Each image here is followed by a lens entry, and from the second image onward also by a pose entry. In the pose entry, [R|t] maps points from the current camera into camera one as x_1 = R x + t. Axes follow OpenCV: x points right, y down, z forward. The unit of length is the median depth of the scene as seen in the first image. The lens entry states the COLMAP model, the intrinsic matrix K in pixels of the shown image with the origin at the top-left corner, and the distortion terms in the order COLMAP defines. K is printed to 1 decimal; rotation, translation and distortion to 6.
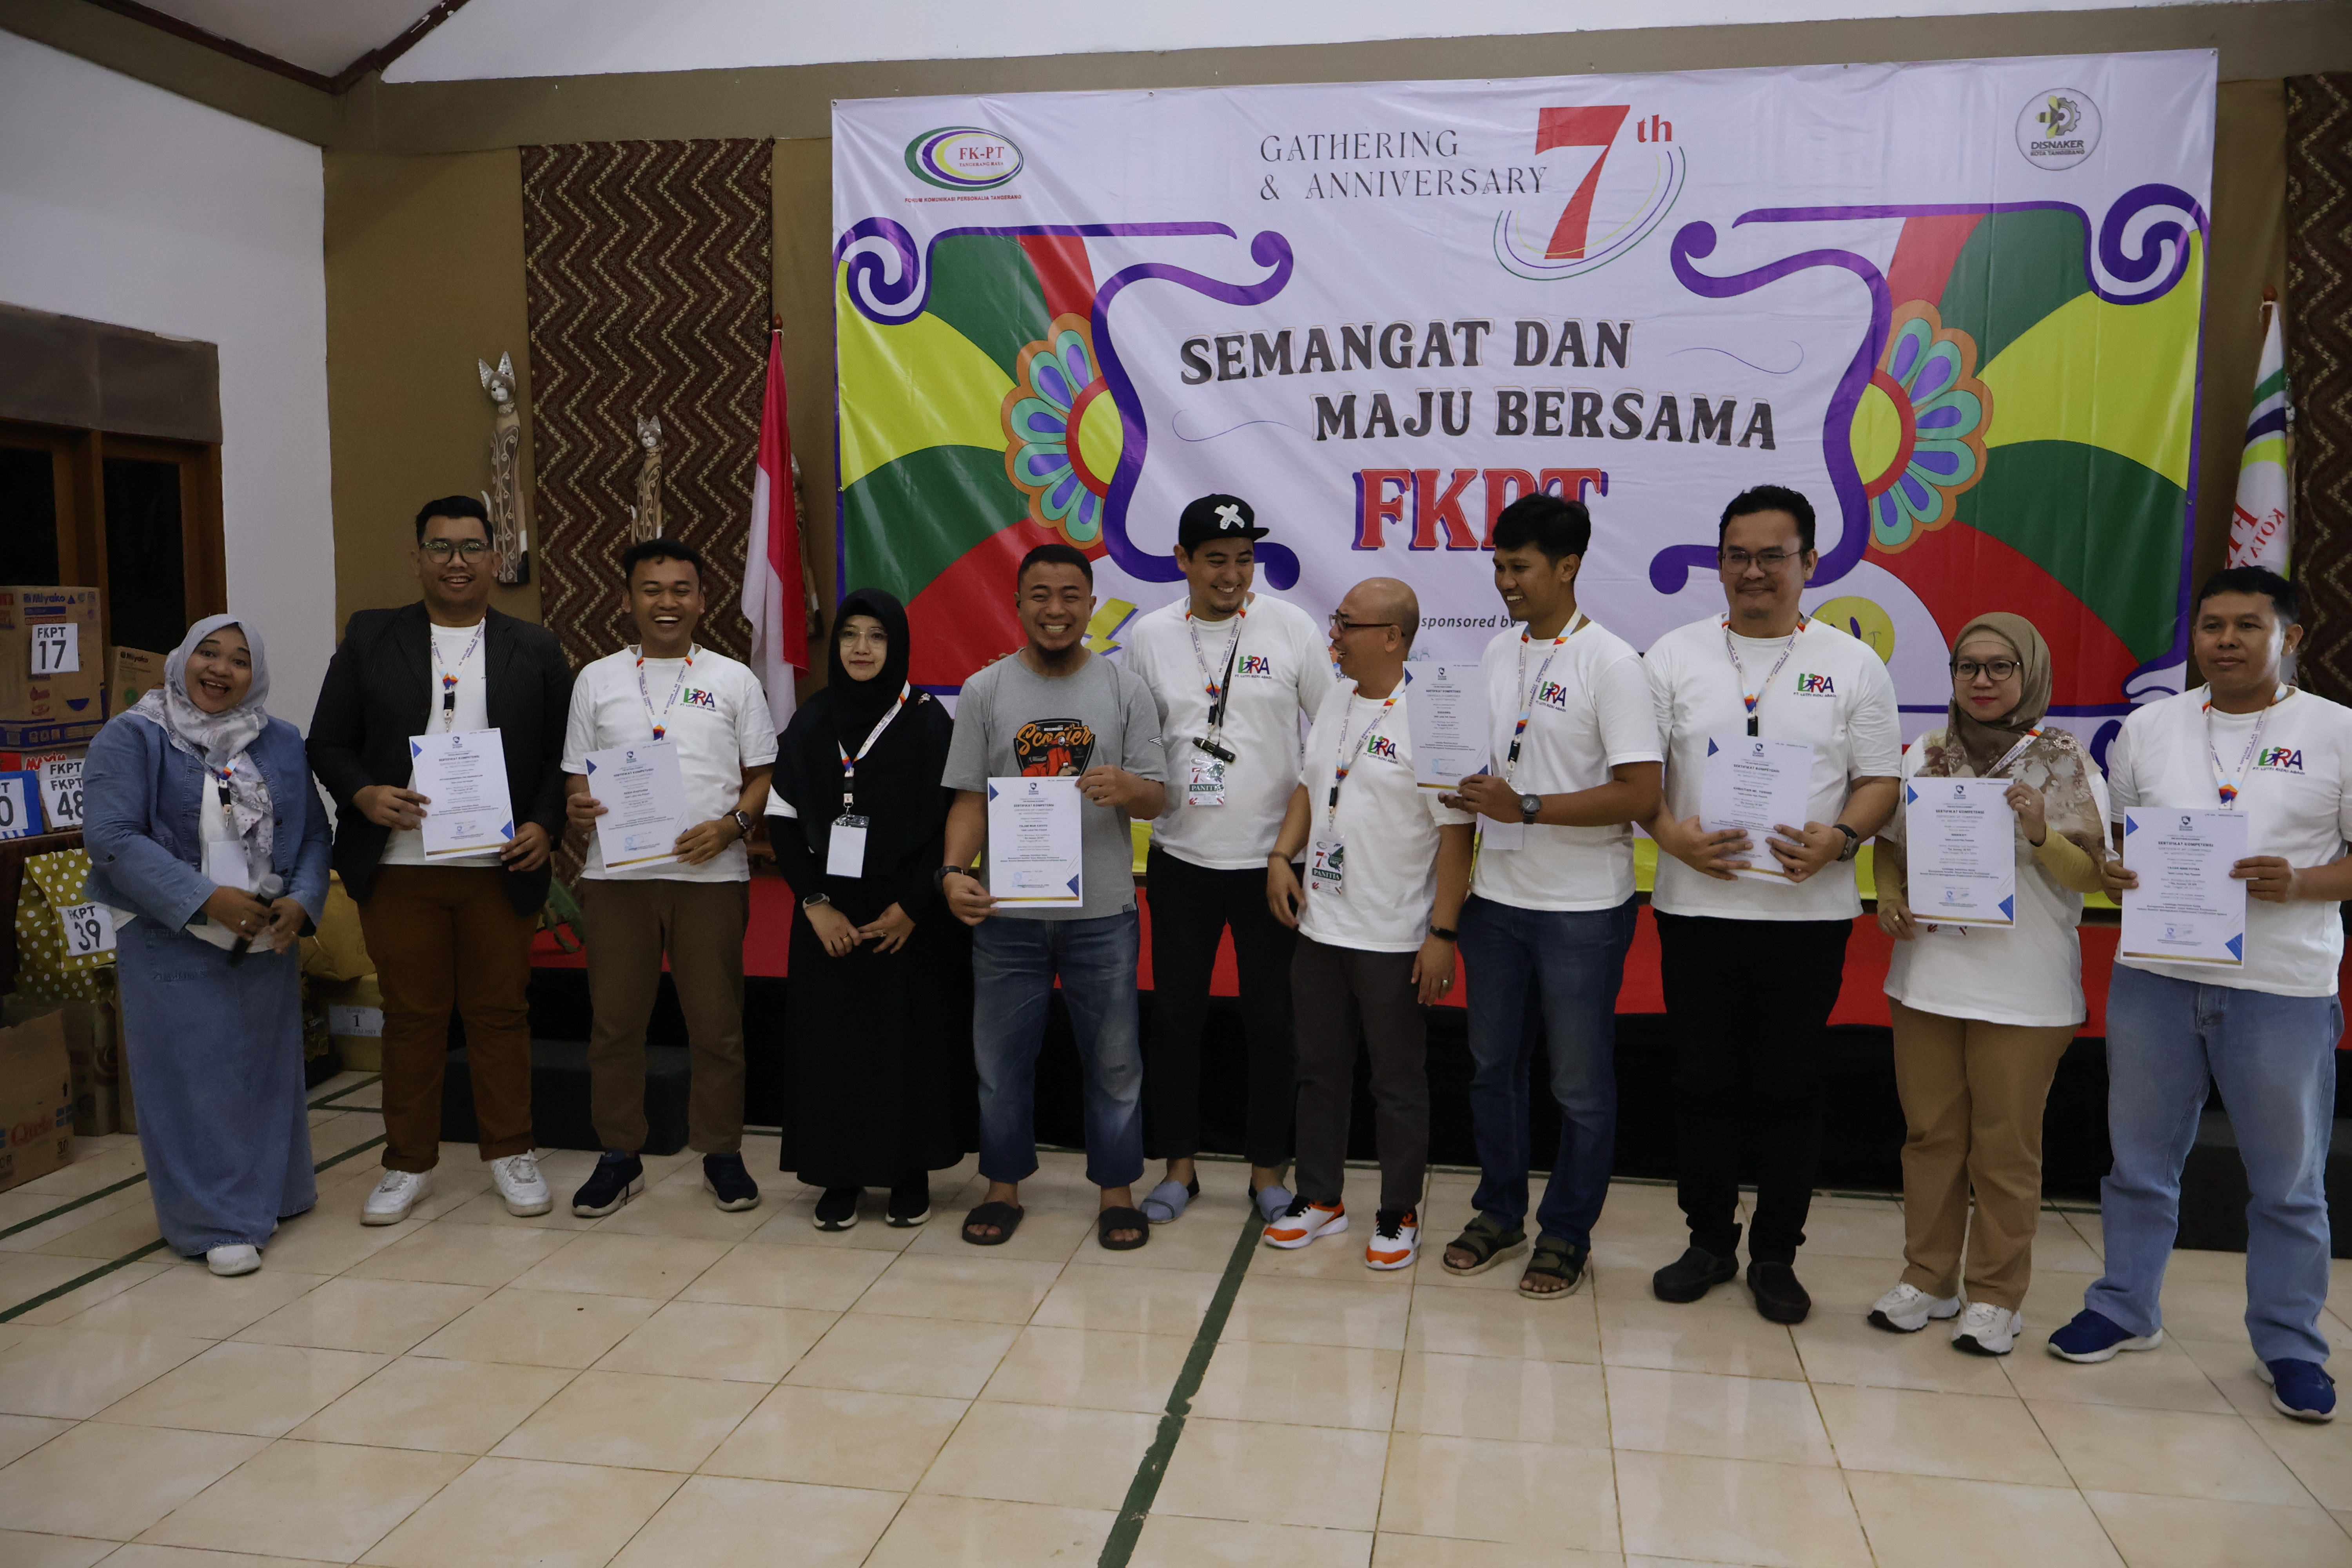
lens RADIAL K [[1989.3, 0, 1177.7], [0, 1989.3, 794.9], [0, 0, 1]] dist [-0.002919, 0.011301]
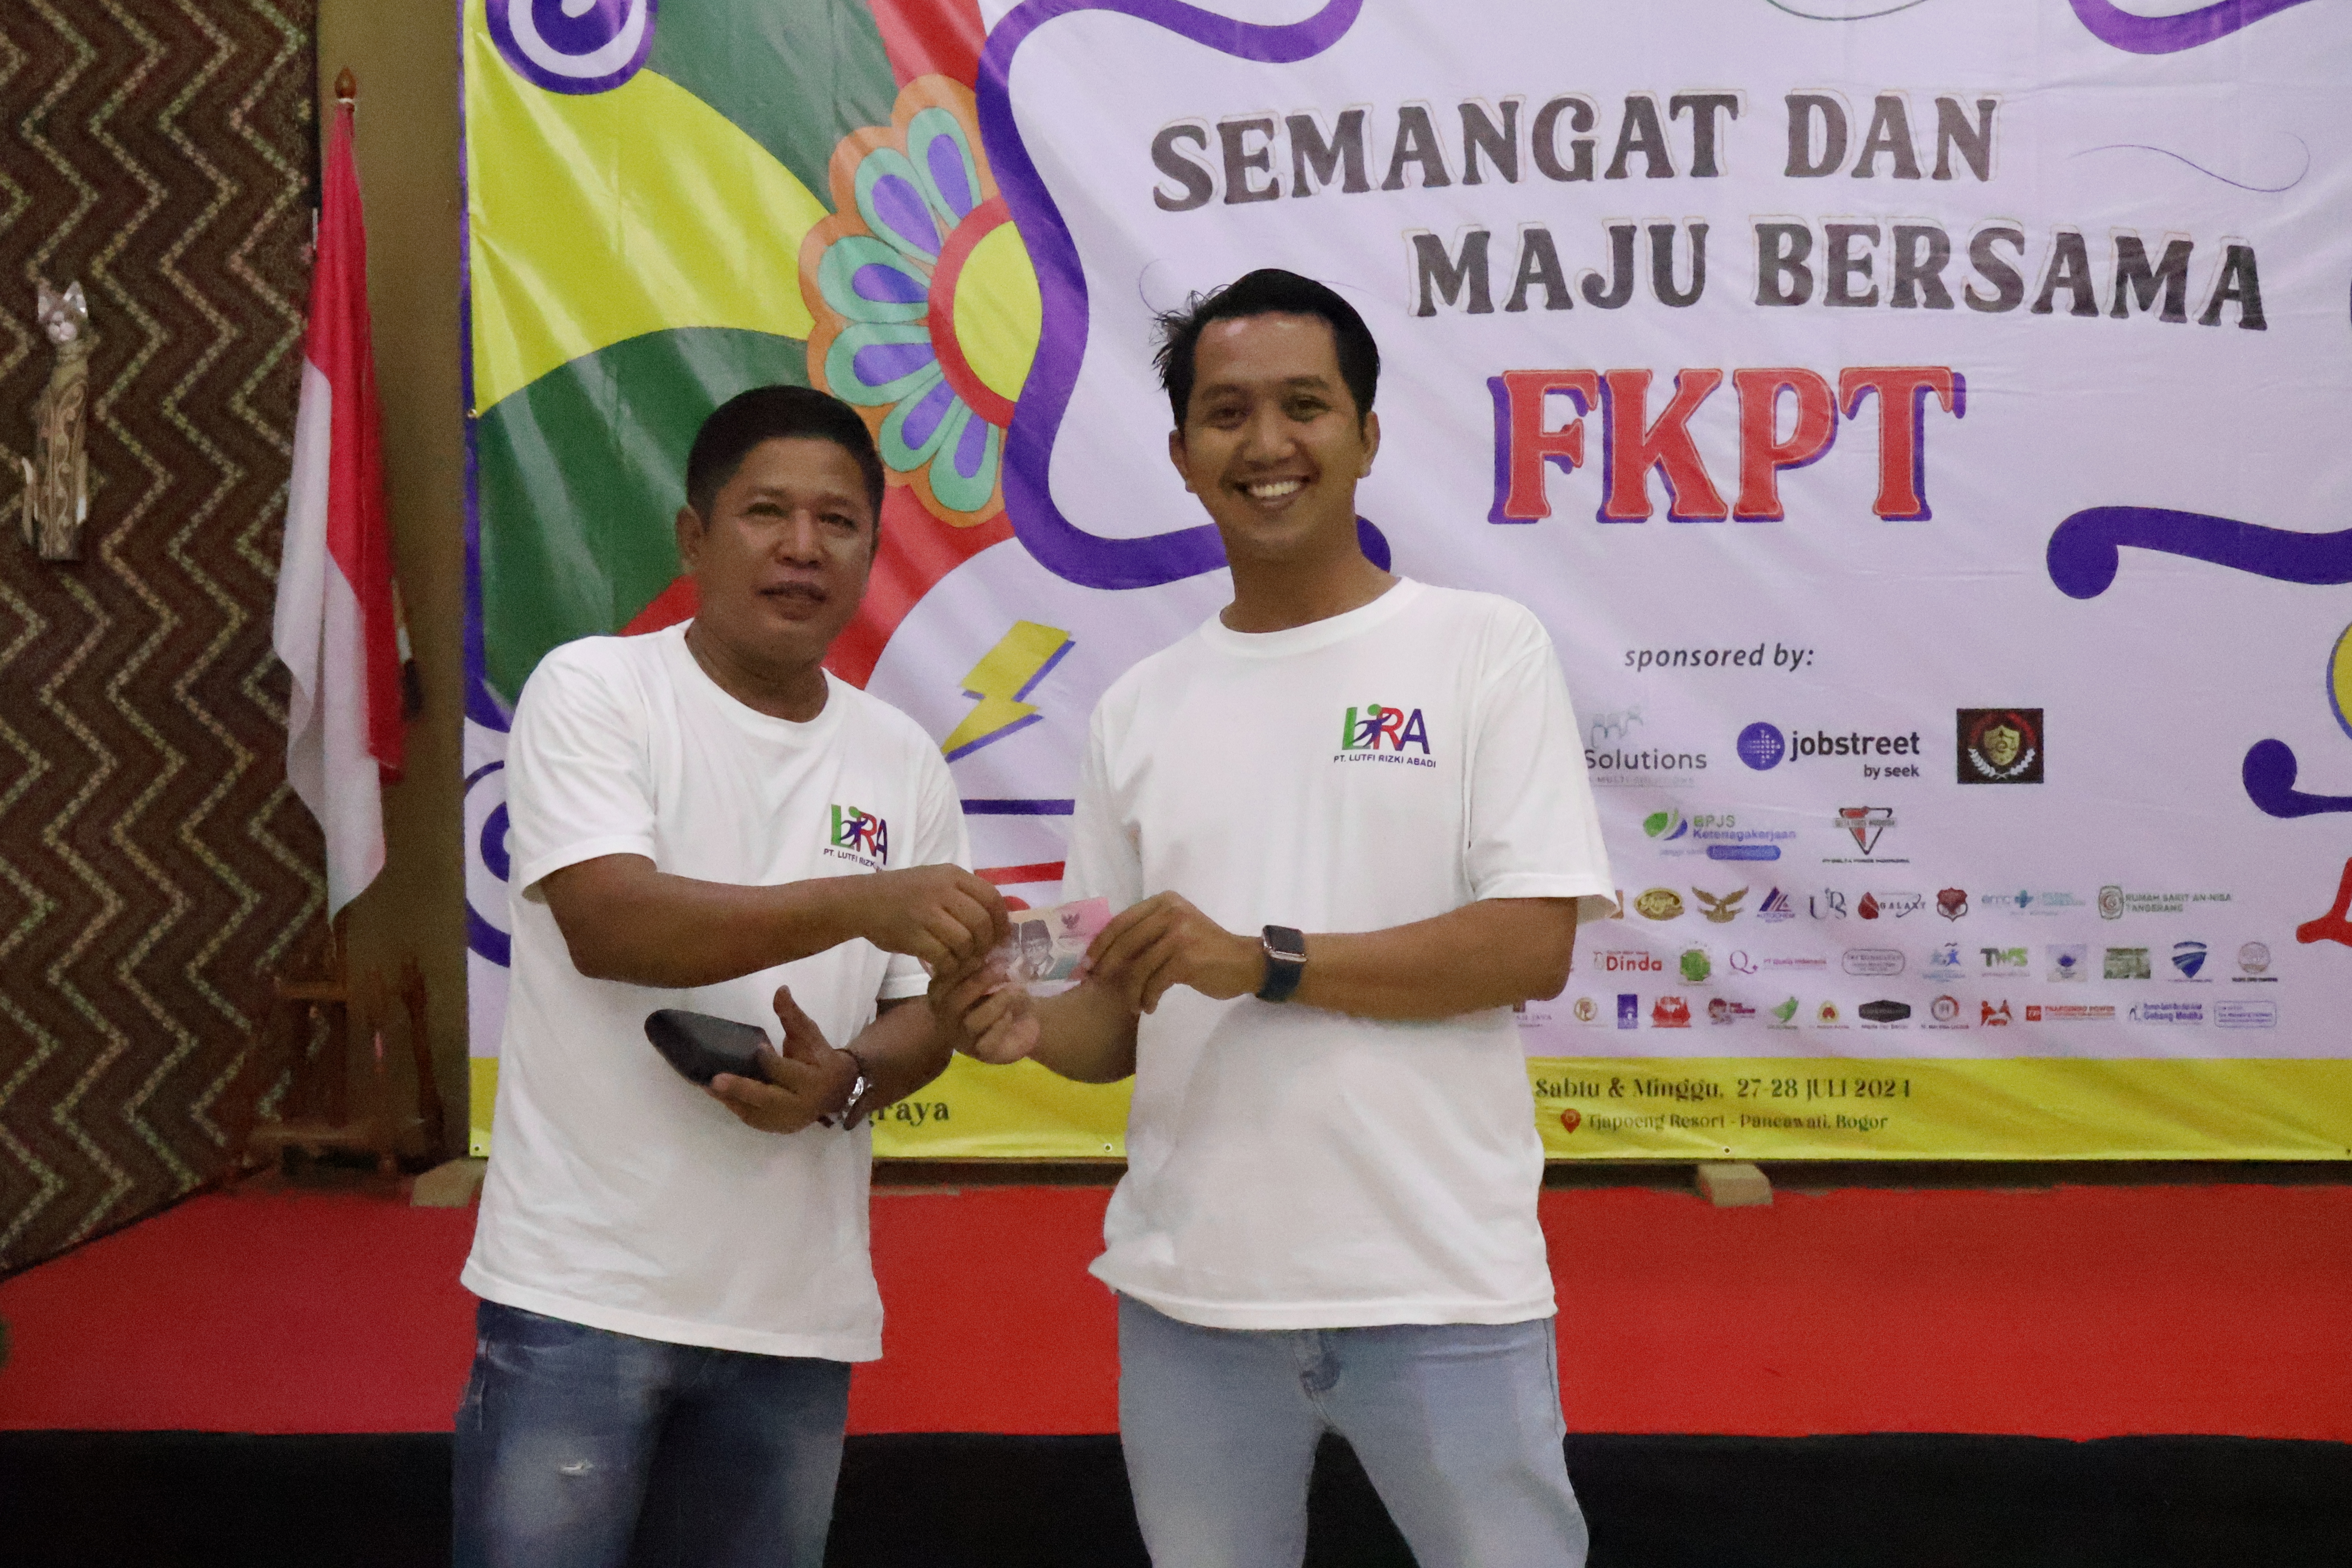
lens RADIAL K [[2852.2, 0, 1166.9], [0, 2852.2, 736.1], [0, 0, 1]] dist [0.007137, 0.014023]
pose [[0.987977, -0.015265, 0.153845, -0.113211], [0.028880, 0.995819, -0.086657, -0.004549], [-0.151879, 0.090059, 0.984288, 0.279705]]
